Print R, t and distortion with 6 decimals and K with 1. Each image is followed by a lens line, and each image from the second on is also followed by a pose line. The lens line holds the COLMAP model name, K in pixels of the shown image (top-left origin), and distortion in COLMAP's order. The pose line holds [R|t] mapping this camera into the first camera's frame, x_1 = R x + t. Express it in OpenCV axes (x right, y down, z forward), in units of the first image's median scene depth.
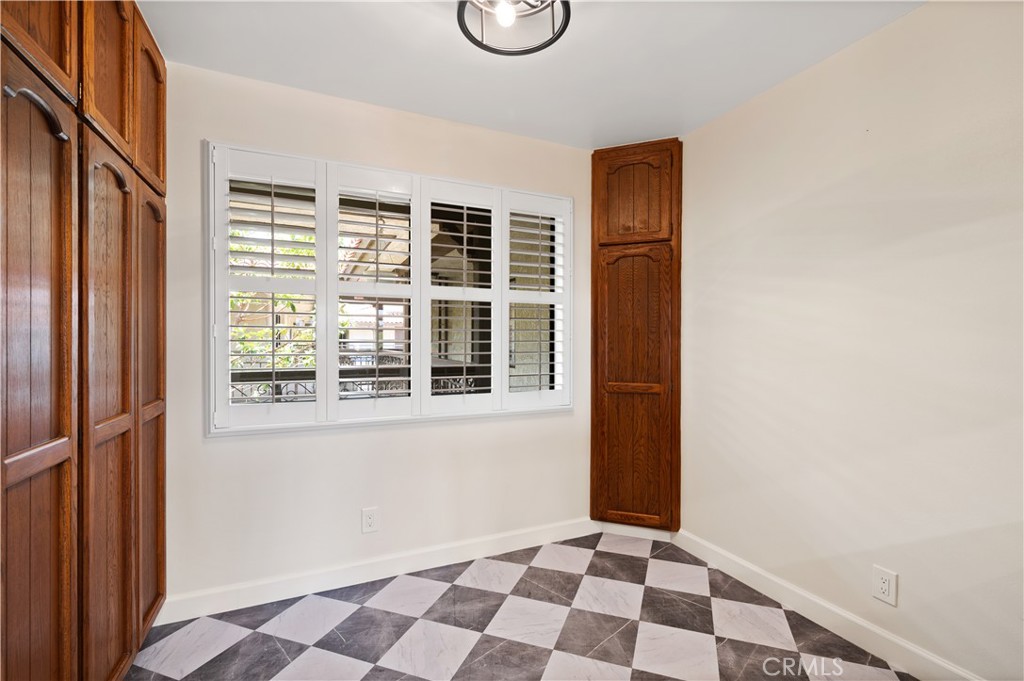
lens RADIAL K [[459.7, 0, 515.6], [0, 459.7, 341.5], [0, 0, 1]] dist [0.003189, -0.000047]
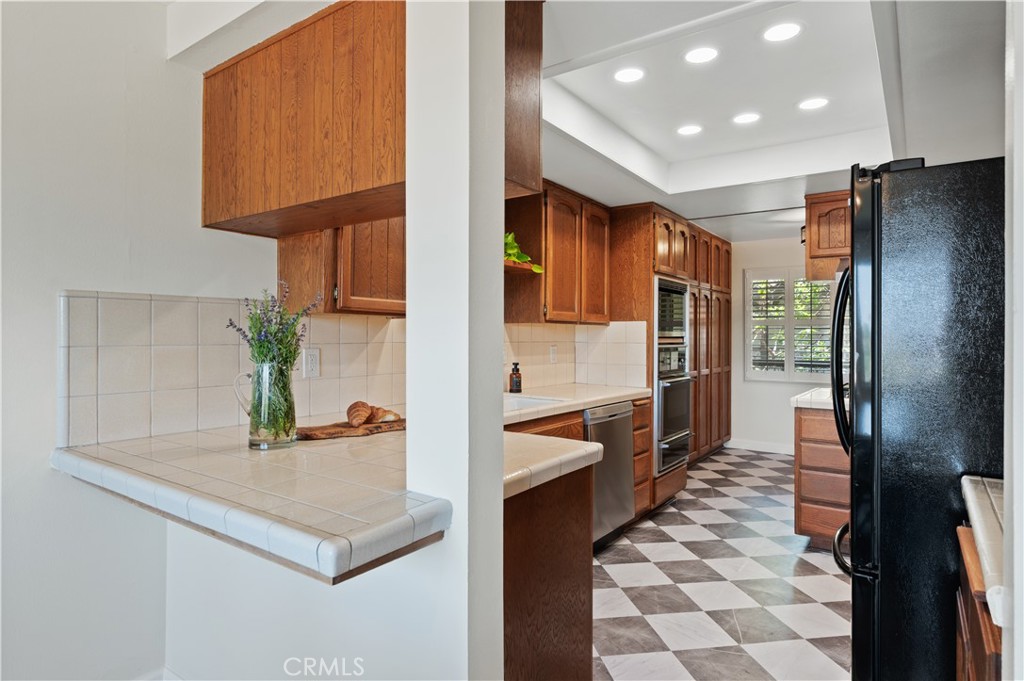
lens RADIAL K [[565.1, 0, 509.9], [0, 565.1, 338.9], [0, 0, 1]] dist [0.003867, 0.000101]
pose [[0.487323, -0.009643, -0.873168, 1.333344], [0.000758, 0.999943, -0.010621, -0.006878], [0.873221, 0.004514, 0.487303, -1.557292]]
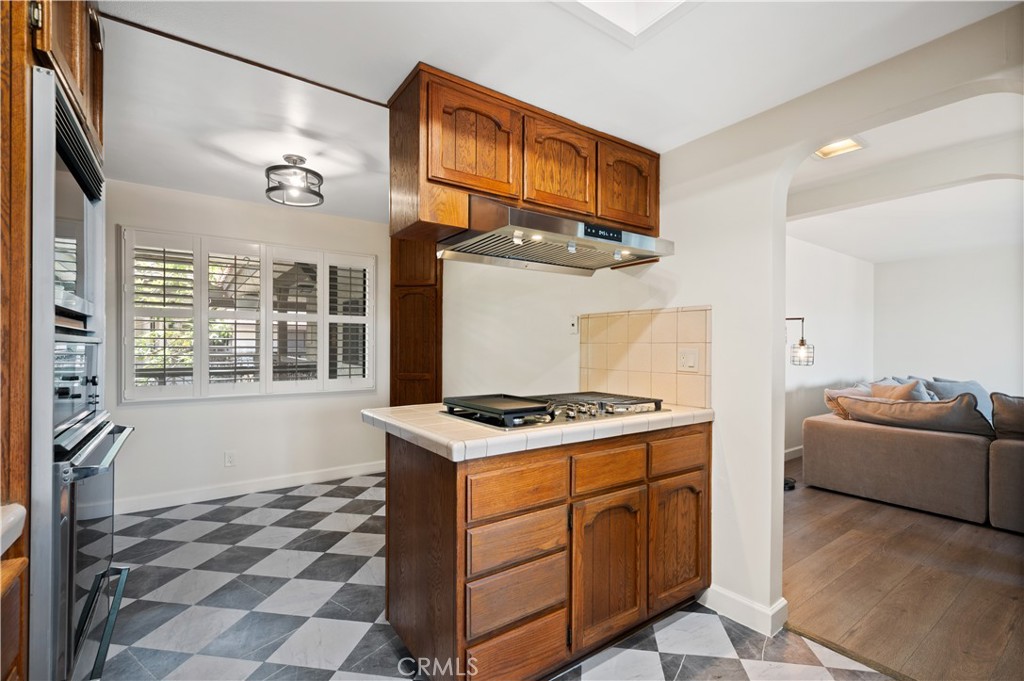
lens RADIAL K [[459.7, 0, 509.4], [0, 459.7, 345.5], [0, 0, 1]] dist [0.003189, -0.000047]
pose [[0.984641, -0.001931, 0.174582, 0.370262], [0.003497, 0.999956, -0.008667, 0.010704], [-0.174558, 0.009144, 0.984604, -0.775459]]
